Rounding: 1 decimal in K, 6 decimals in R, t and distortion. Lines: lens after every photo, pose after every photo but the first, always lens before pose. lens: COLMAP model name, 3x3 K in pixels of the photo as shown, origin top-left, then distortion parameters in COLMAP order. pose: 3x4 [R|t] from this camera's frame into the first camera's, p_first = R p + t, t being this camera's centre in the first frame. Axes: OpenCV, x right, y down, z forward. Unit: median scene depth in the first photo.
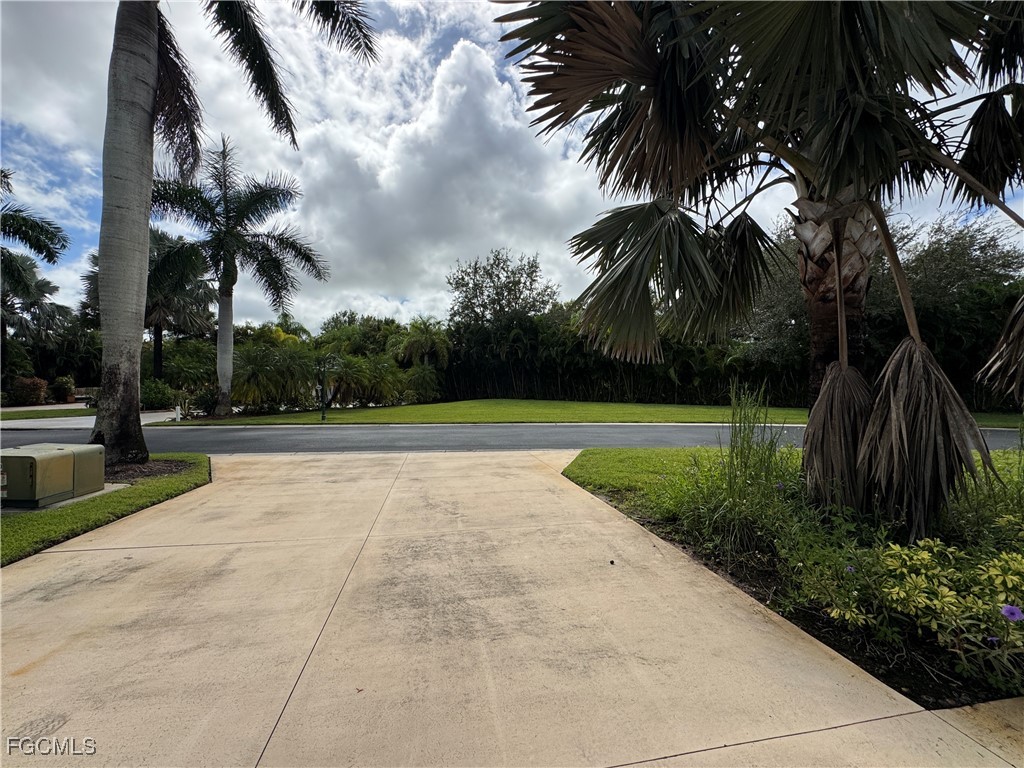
lens RADIAL K [[405.9, 0, 509.6], [0, 405.9, 385.8], [0, 0, 1]] dist [-0.000521, 0.000183]
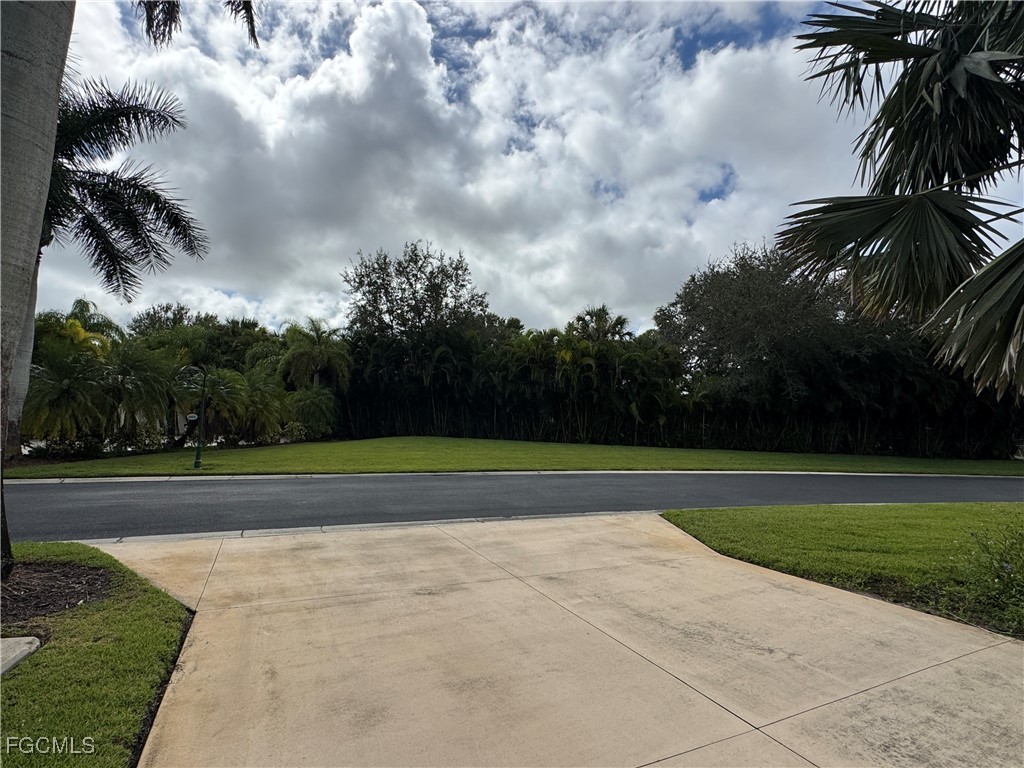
lens RADIAL K [[496.6, 0, 507.3], [0, 496.6, 386.2], [0, 0, 1]] dist [-0.001362, -0.000072]
pose [[0.963479, 0.041276, 0.264585, -0.119739], [-0.024231, 0.997434, -0.067364, -0.002442], [-0.266687, 0.058493, 0.962007, 0.063796]]
